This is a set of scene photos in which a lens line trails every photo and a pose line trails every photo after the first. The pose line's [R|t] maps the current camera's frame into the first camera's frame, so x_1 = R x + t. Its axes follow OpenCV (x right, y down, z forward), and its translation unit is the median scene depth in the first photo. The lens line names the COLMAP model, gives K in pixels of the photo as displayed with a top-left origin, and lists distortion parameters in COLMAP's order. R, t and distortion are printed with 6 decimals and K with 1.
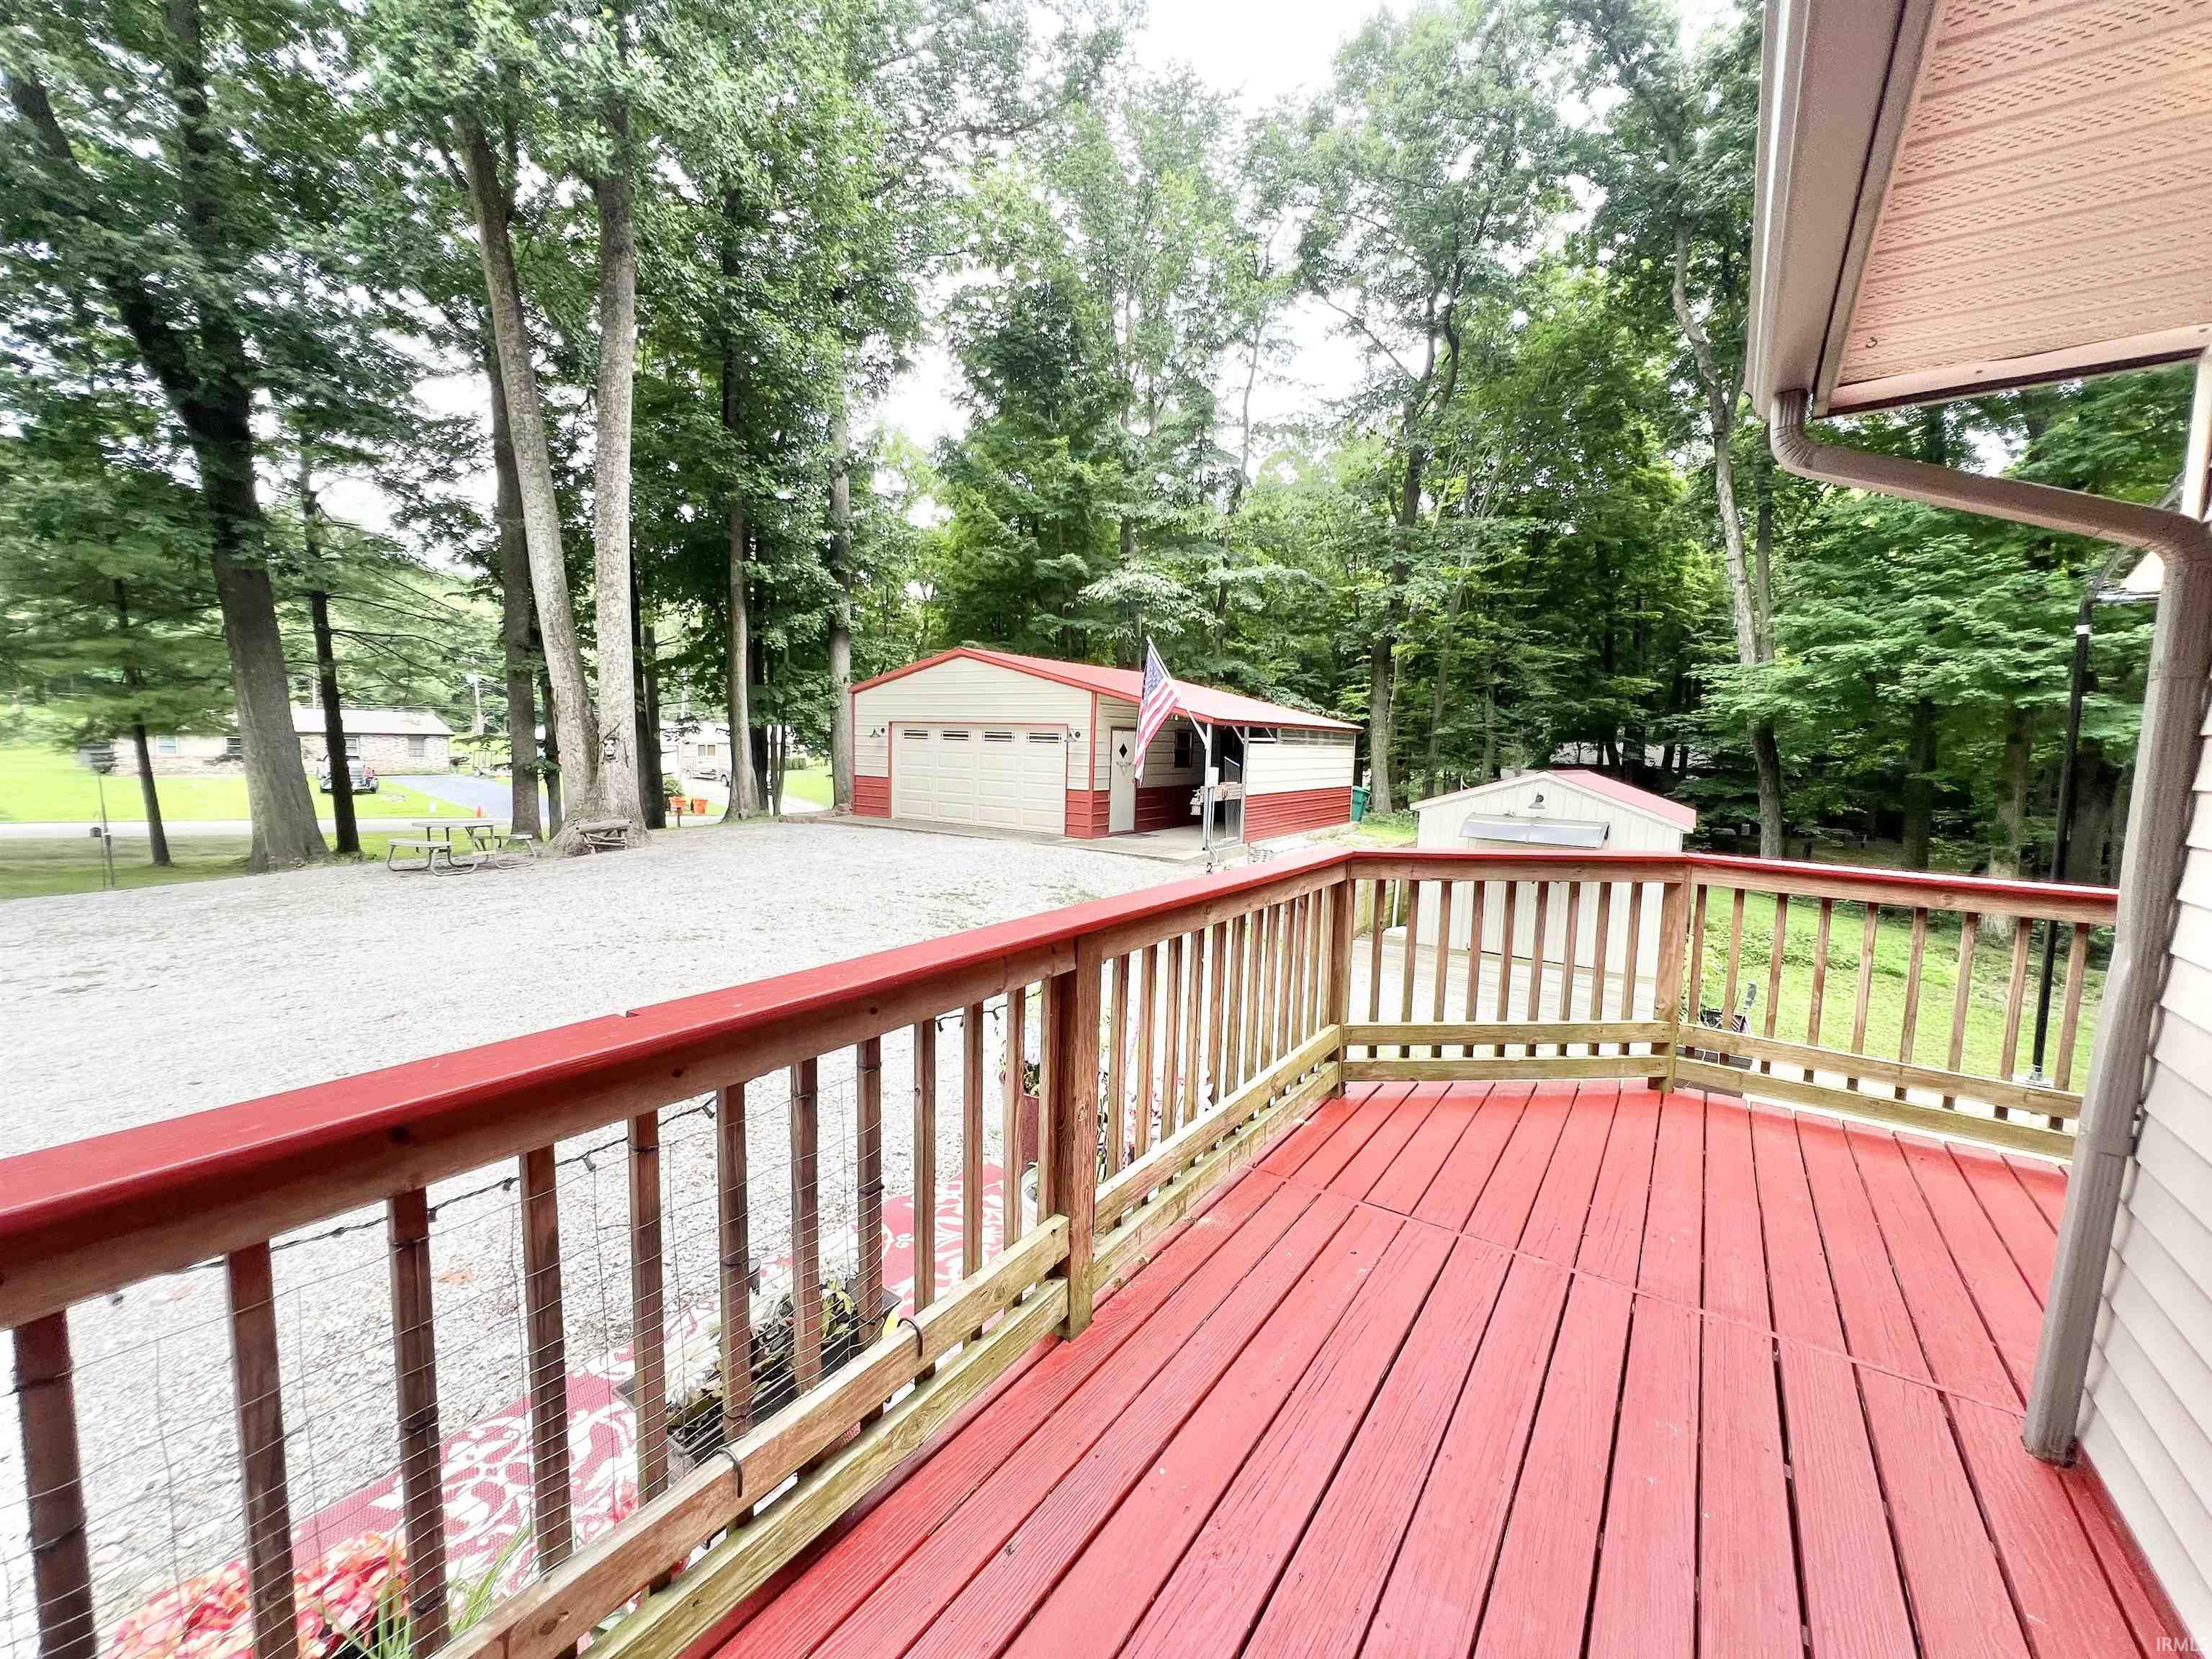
lens RADIAL K [[884.4, 0, 1104.6], [0, 884.4, 826.7], [0, 0, 1]] dist [-0.002158, 0.000577]
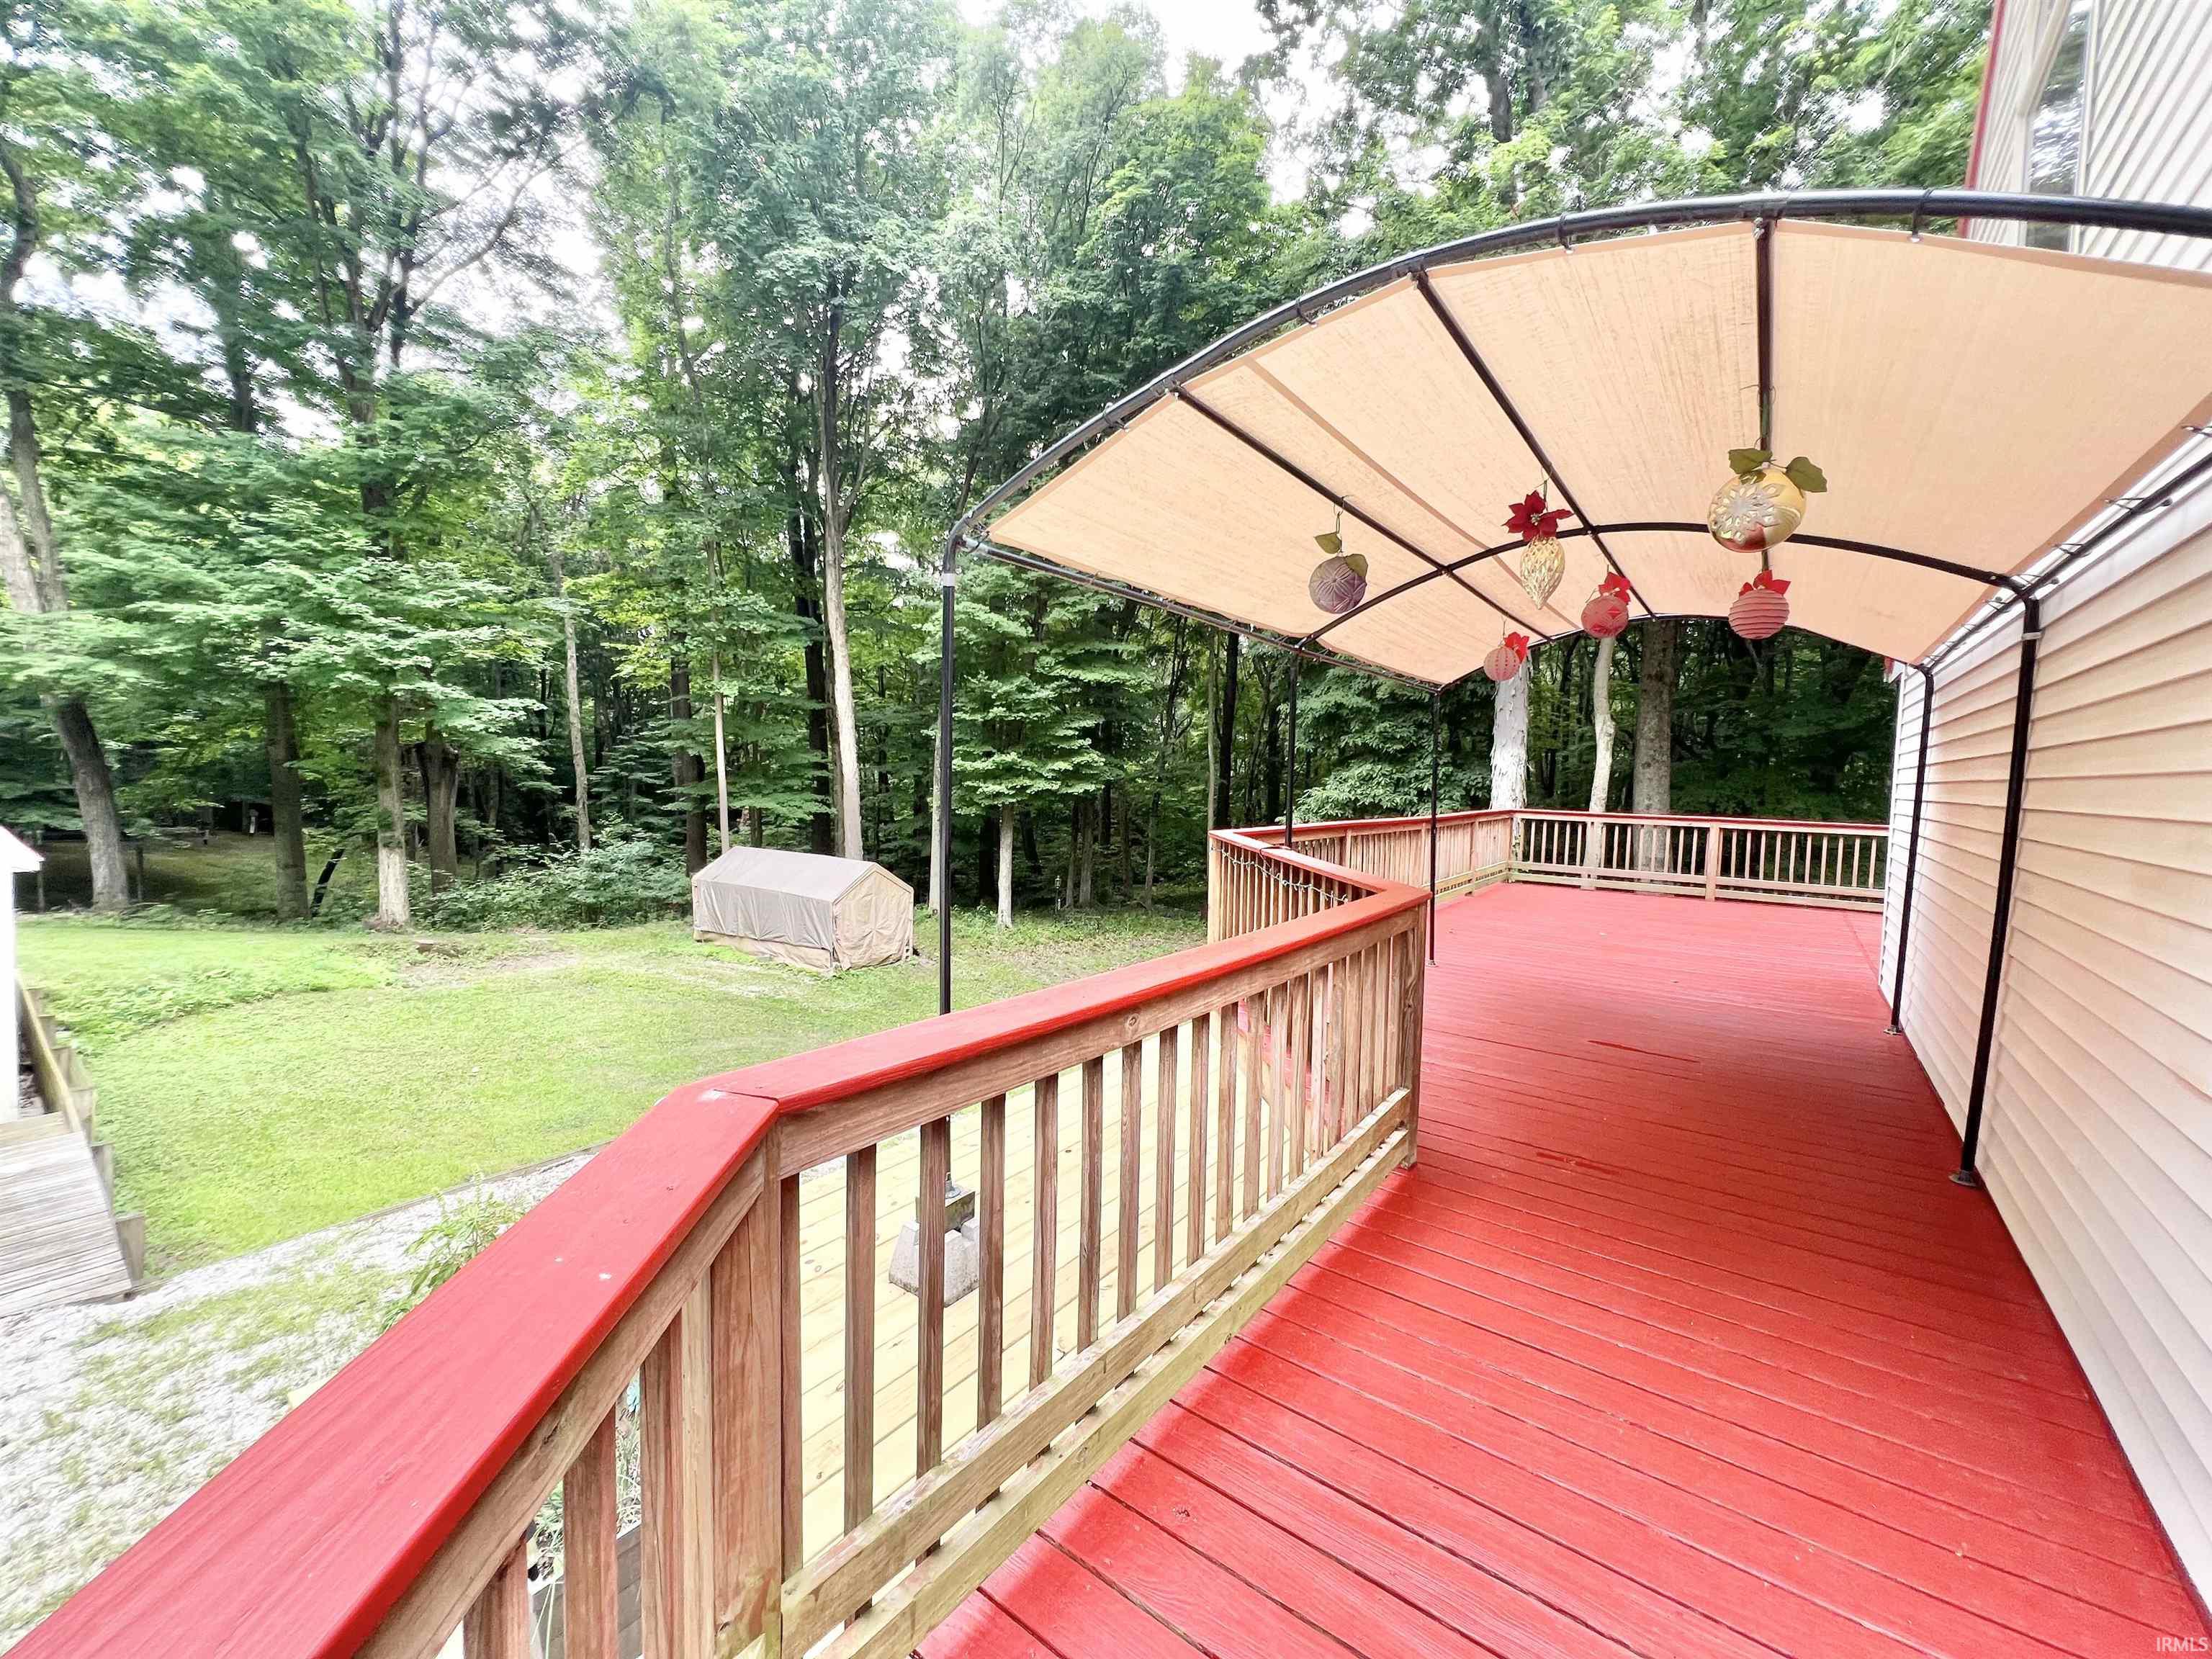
lens RADIAL K [[884.4, 0, 1106.1], [0, 884.4, 830.4], [0, 0, 1]] dist [-0.002158, 0.000577]
pose [[0.051191, -0.092324, 0.994412, 0.060176], [0.073506, 0.993365, 0.088442, -0.010333], [-0.995980, 0.068568, 0.057638, 0.135427]]
